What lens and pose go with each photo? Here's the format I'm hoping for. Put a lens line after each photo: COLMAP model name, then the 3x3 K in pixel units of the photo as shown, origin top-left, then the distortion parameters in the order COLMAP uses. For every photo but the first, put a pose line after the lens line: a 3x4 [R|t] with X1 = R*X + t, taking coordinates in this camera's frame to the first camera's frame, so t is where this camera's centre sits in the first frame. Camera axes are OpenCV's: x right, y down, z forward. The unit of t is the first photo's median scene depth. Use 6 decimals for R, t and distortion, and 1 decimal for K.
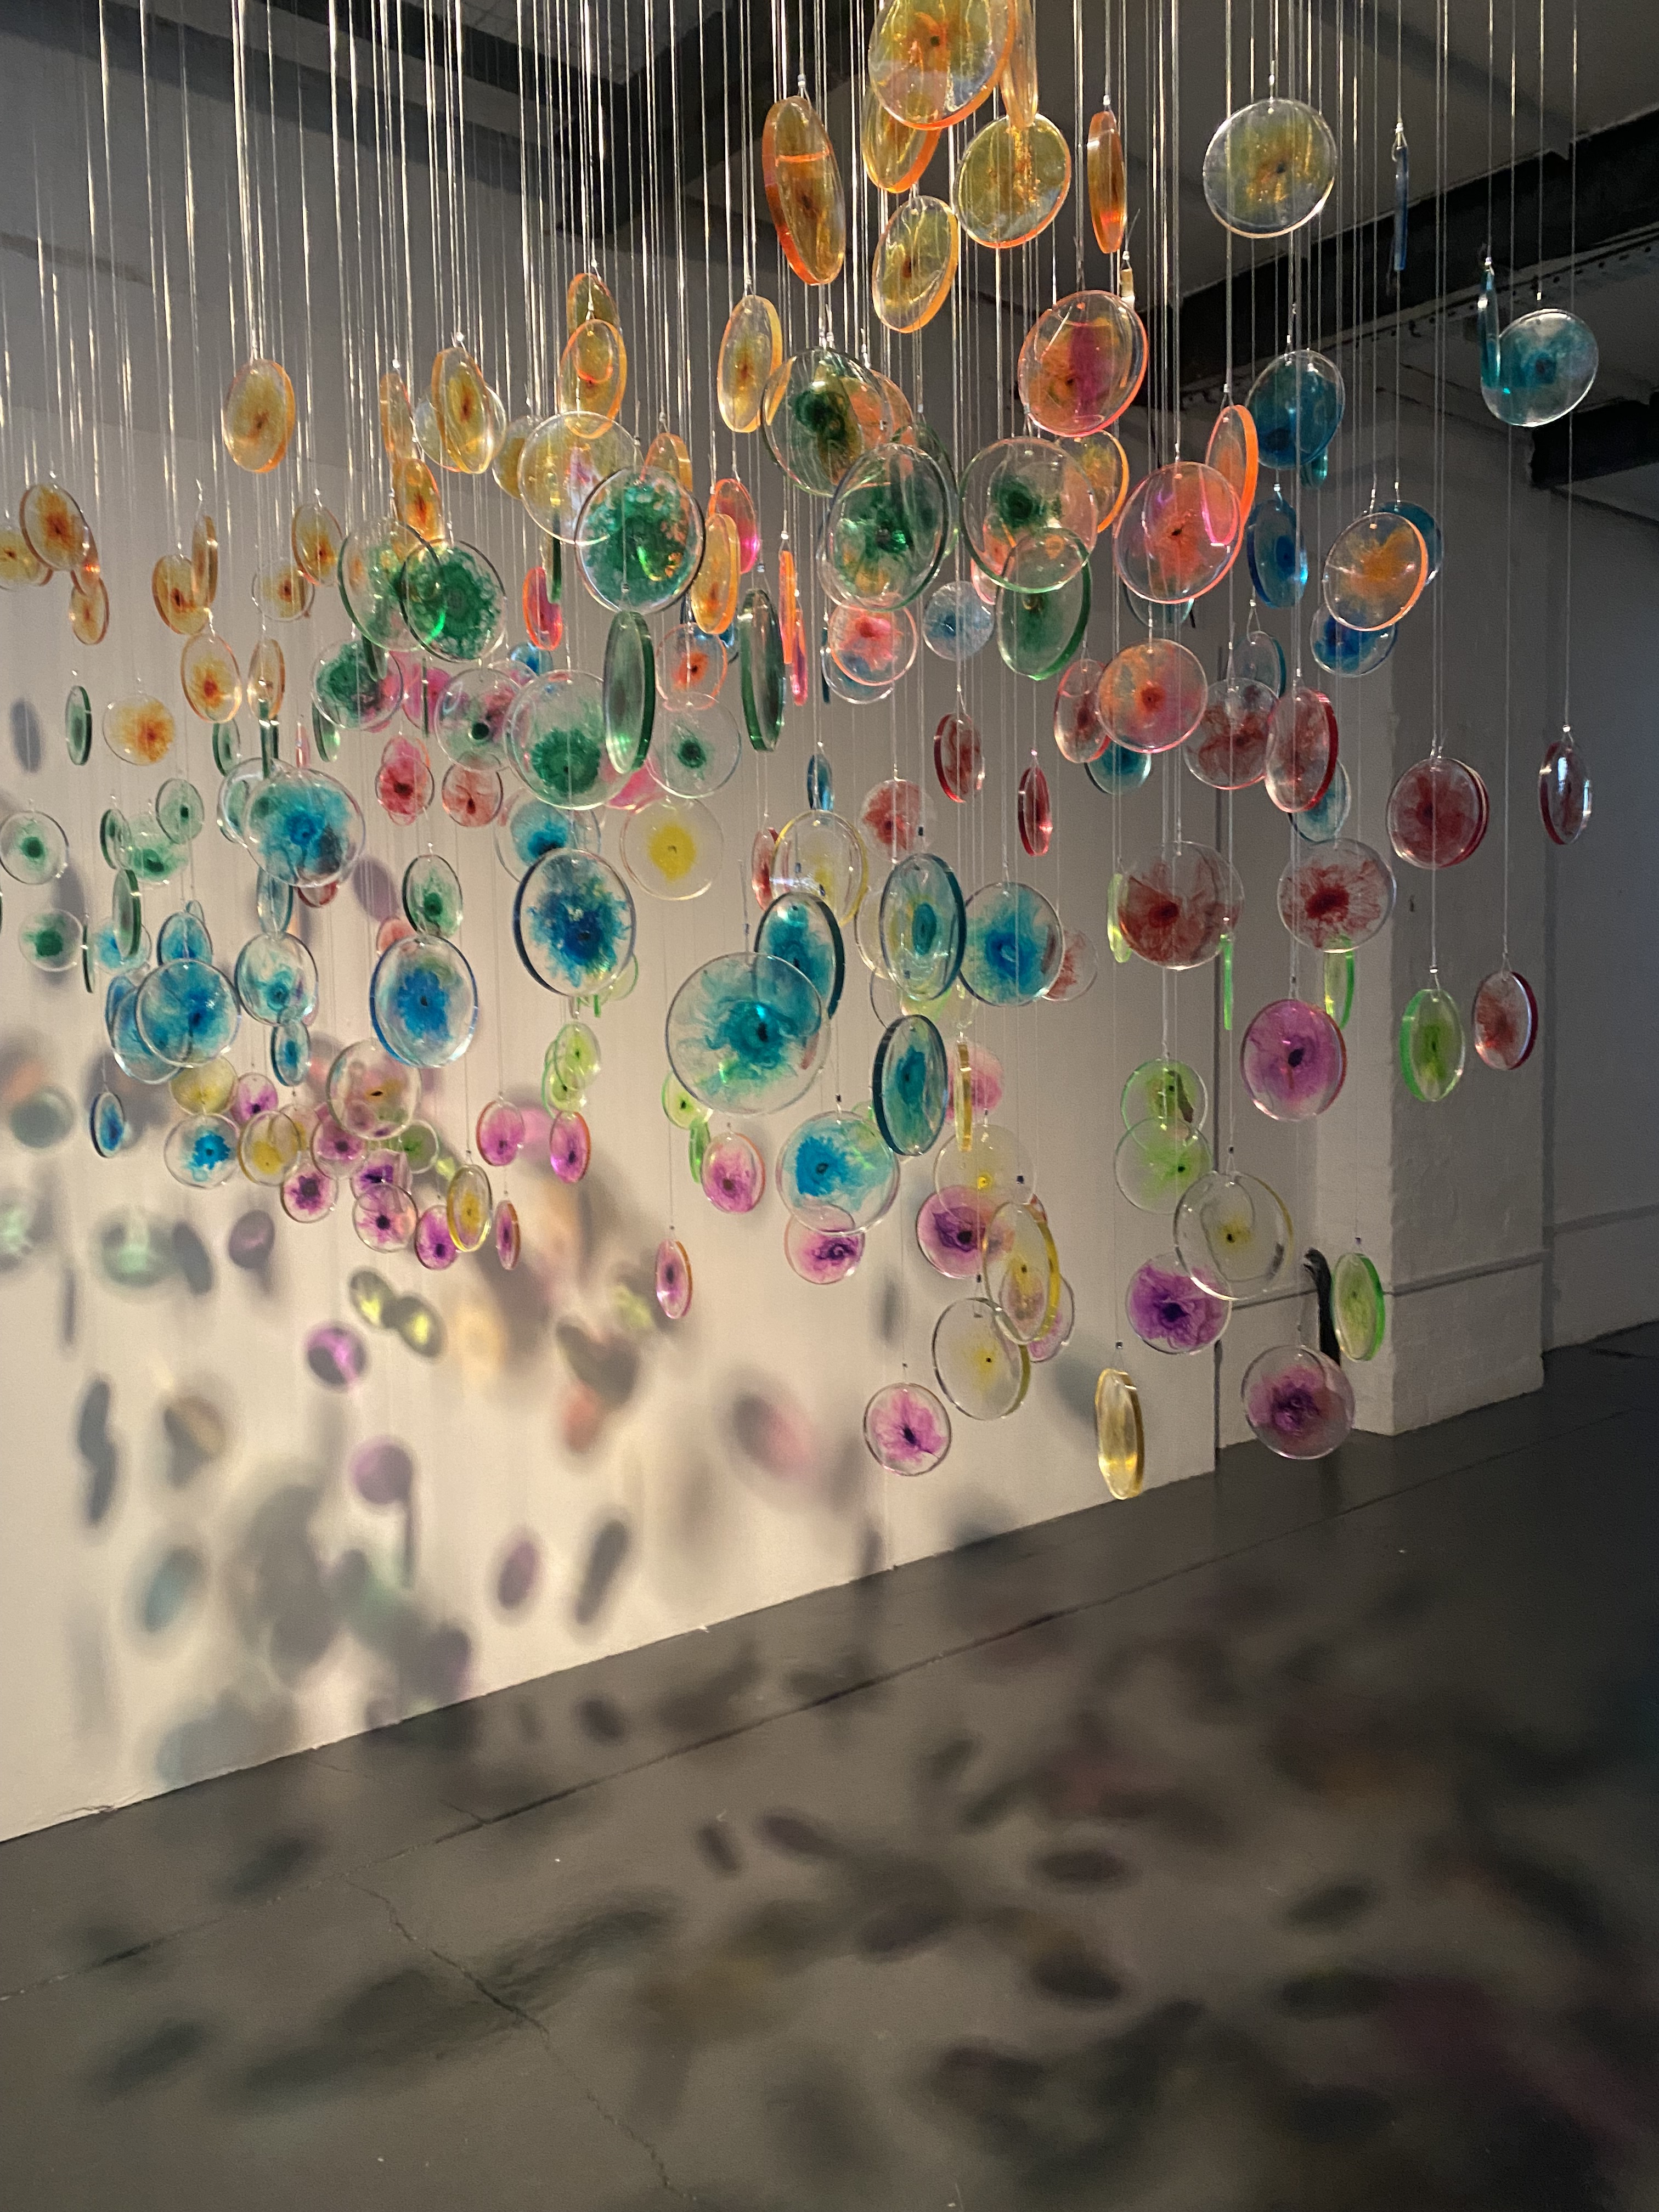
lens RADIAL K [[1685.1, 0, 814.4], [0, 1685.1, 1124.4], [0, 0, 1]] dist [0.009853, -0.007810]
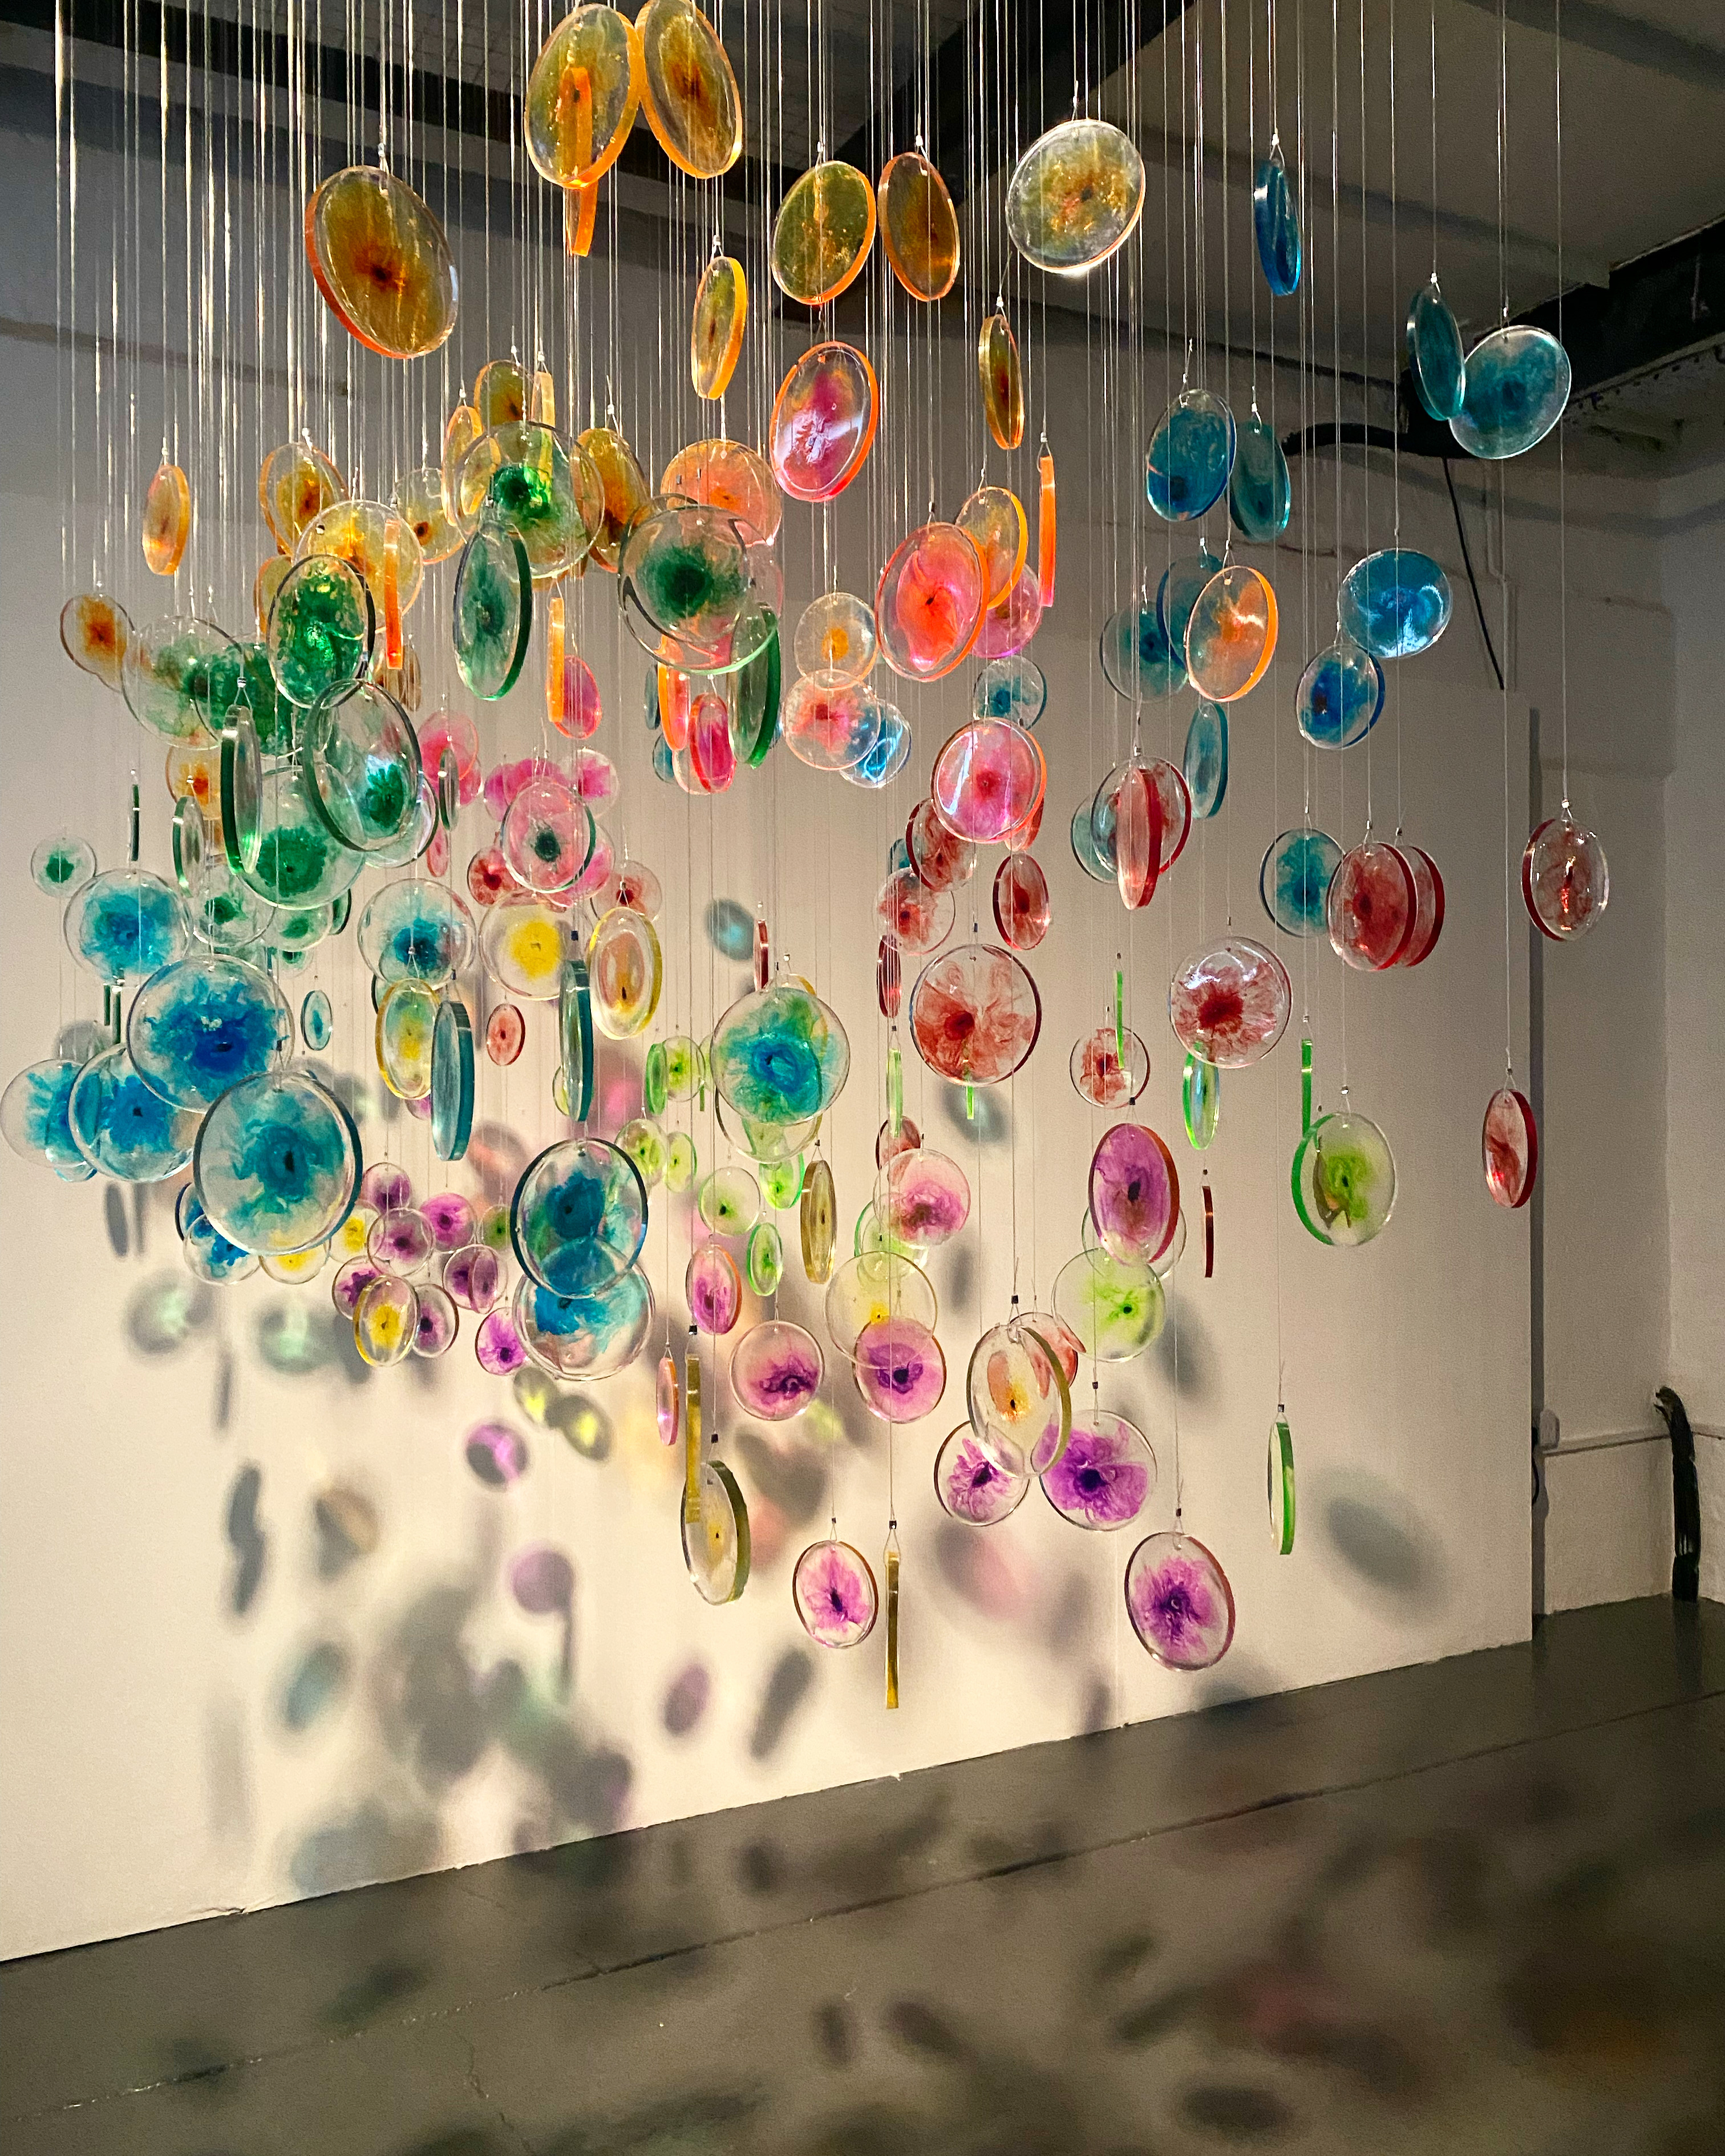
lens RADIAL K [[1749.3, 0, 873.7], [0, 1749.3, 1069.2], [0, 0, 1]] dist [0.005575, -0.001979]
pose [[0.979481, 0.013674, -0.201074, 0.134739], [-0.029948, 0.996494, -0.078118, -0.011670], [0.199301, 0.082537, 0.976456, 0.043006]]
